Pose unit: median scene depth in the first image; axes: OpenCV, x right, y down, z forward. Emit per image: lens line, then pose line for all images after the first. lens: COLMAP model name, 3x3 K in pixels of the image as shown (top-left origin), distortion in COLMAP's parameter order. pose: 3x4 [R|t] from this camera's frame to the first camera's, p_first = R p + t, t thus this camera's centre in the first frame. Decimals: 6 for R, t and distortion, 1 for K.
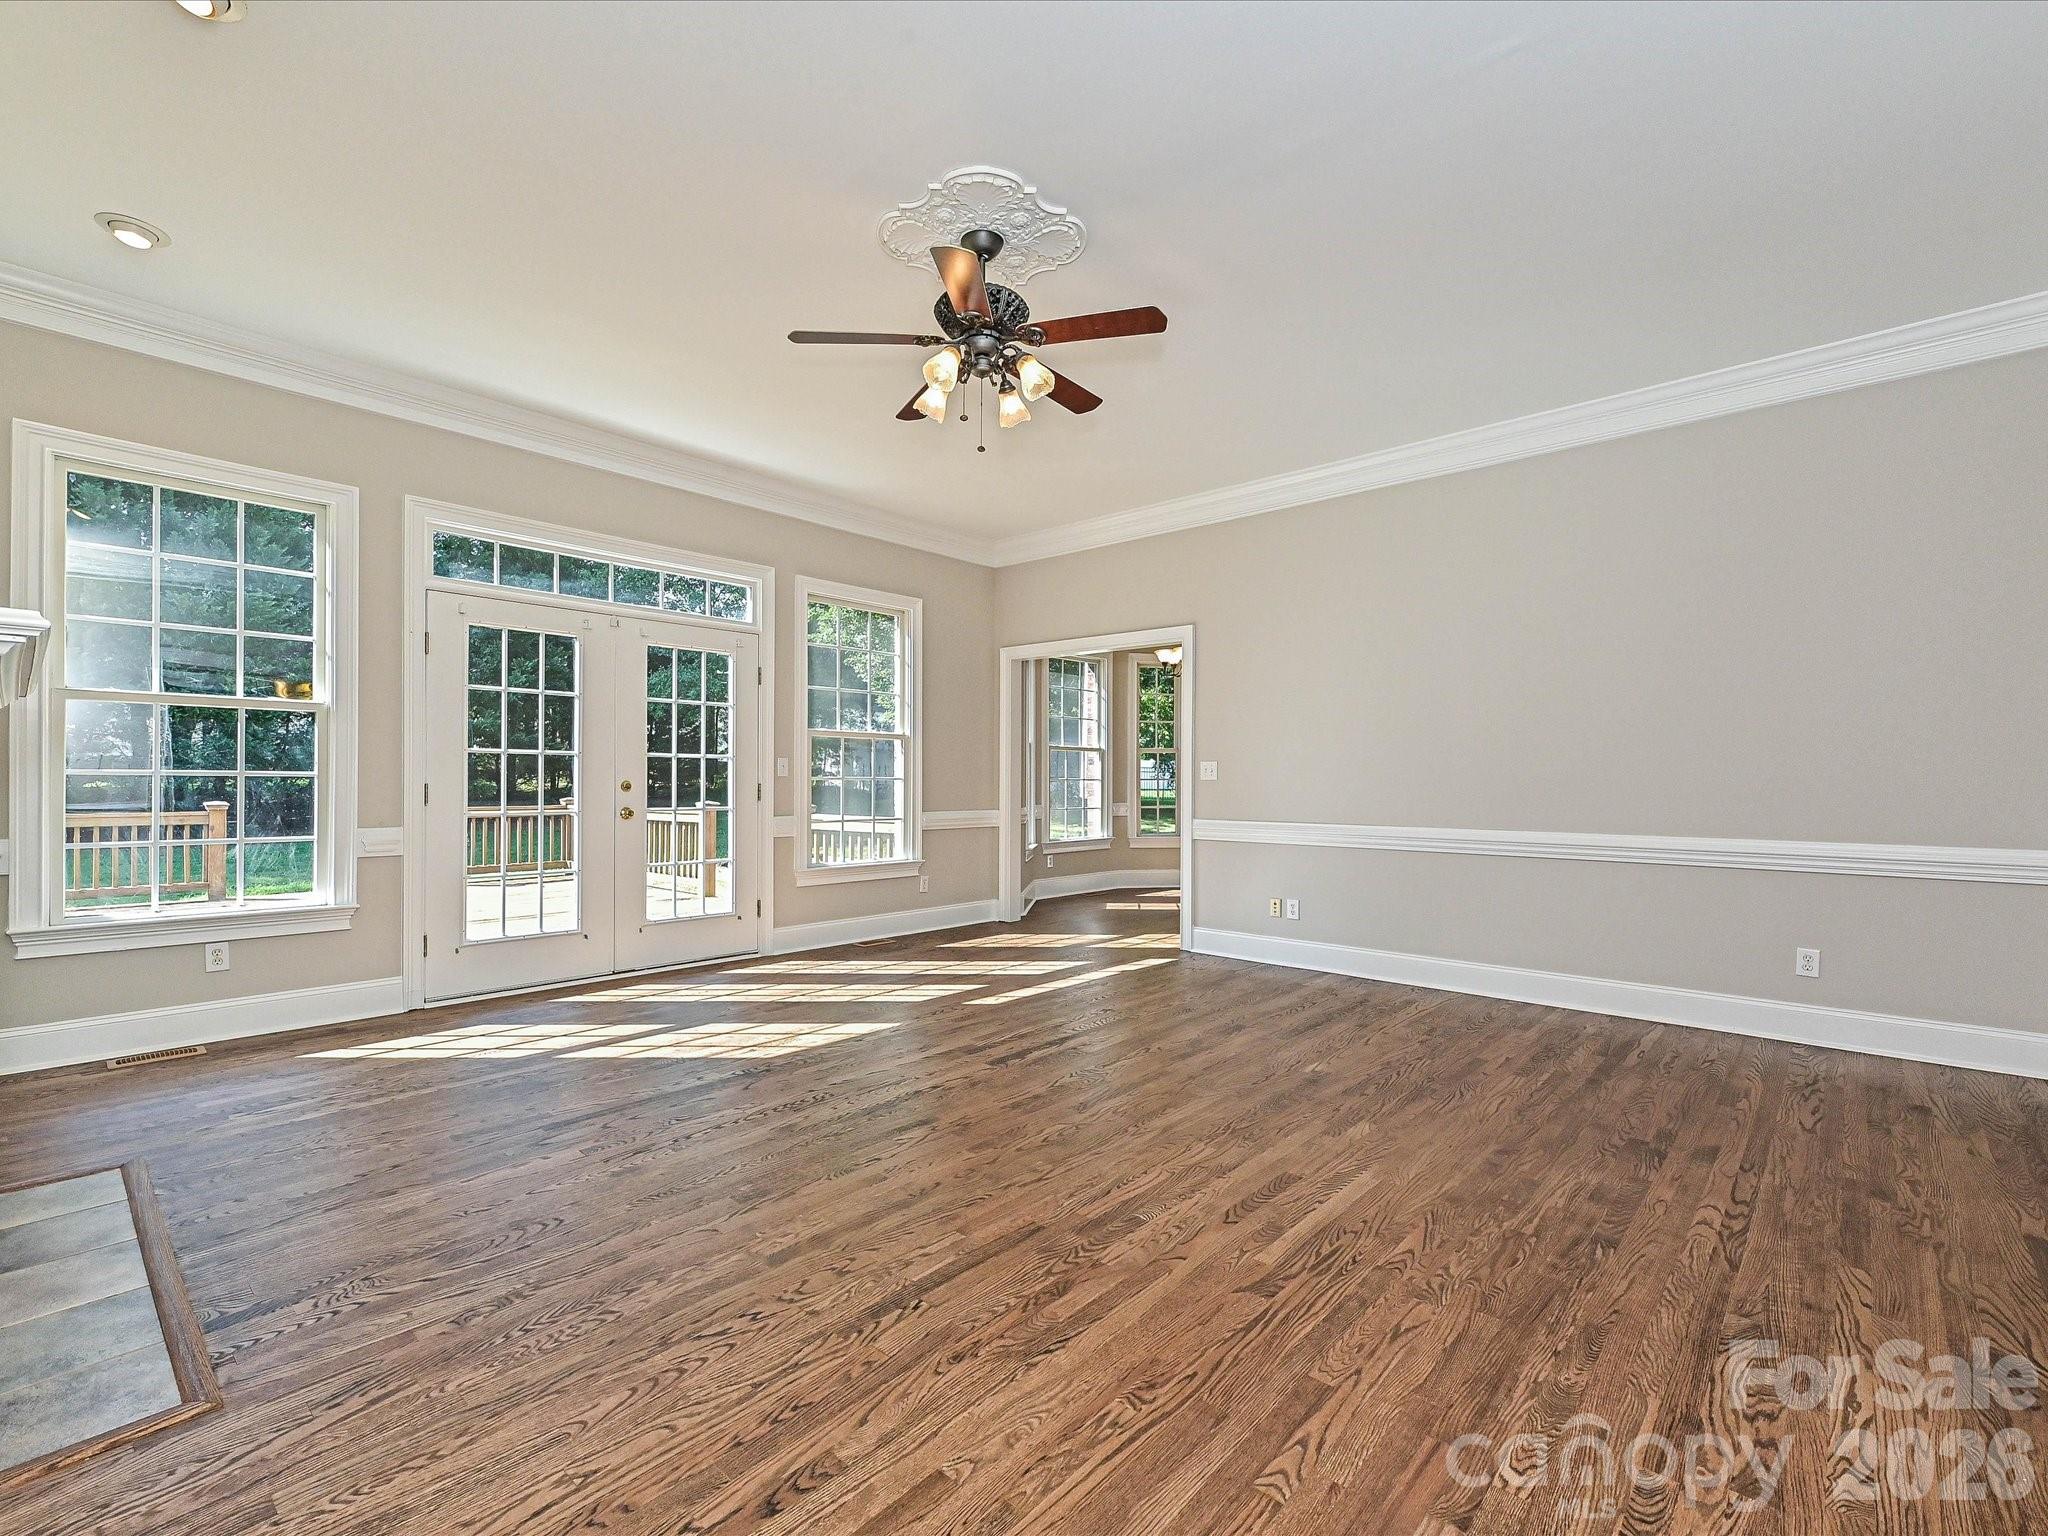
lens RADIAL K [[932.0, 0, 1032.2], [0, 932.0, 768.2], [0, 0, 1]] dist [0.001226, 0.000733]
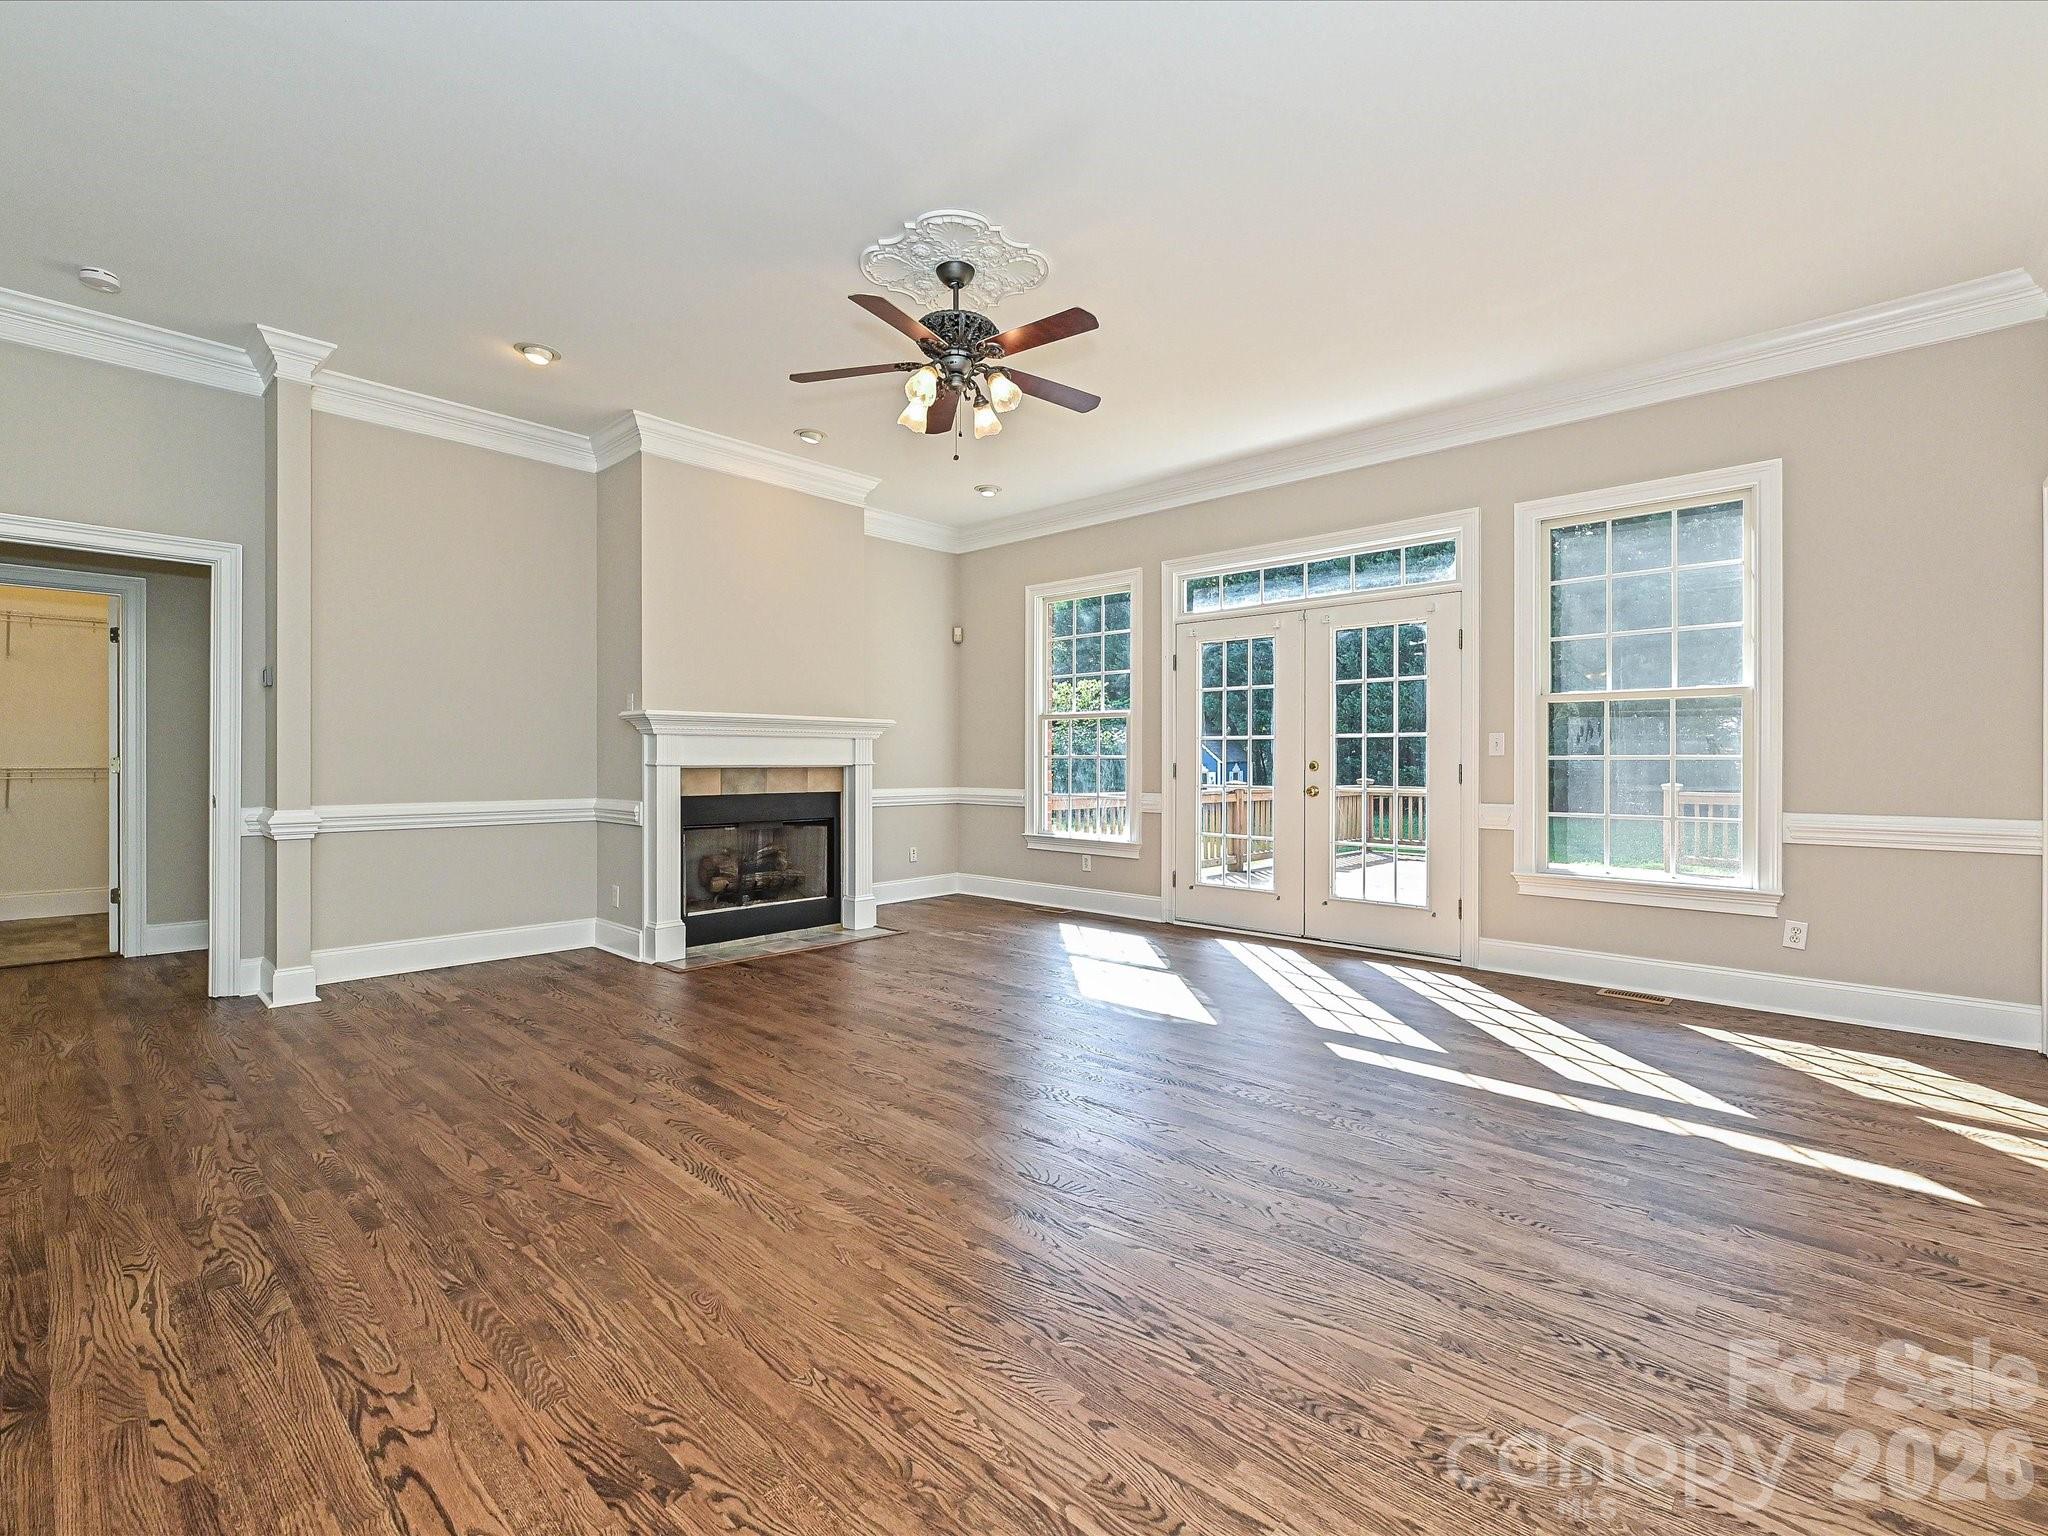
lens RADIAL K [[932.0, 0, 1020.2], [0, 932.0, 770.7], [0, 0, 1]] dist [0.001226, 0.000733]
pose [[-0.027091, 0.007409, -0.999606, 1.009416], [0.013399, 0.999885, 0.007047, 0.019043], [0.999543, -0.013203, -0.027187, 1.069857]]
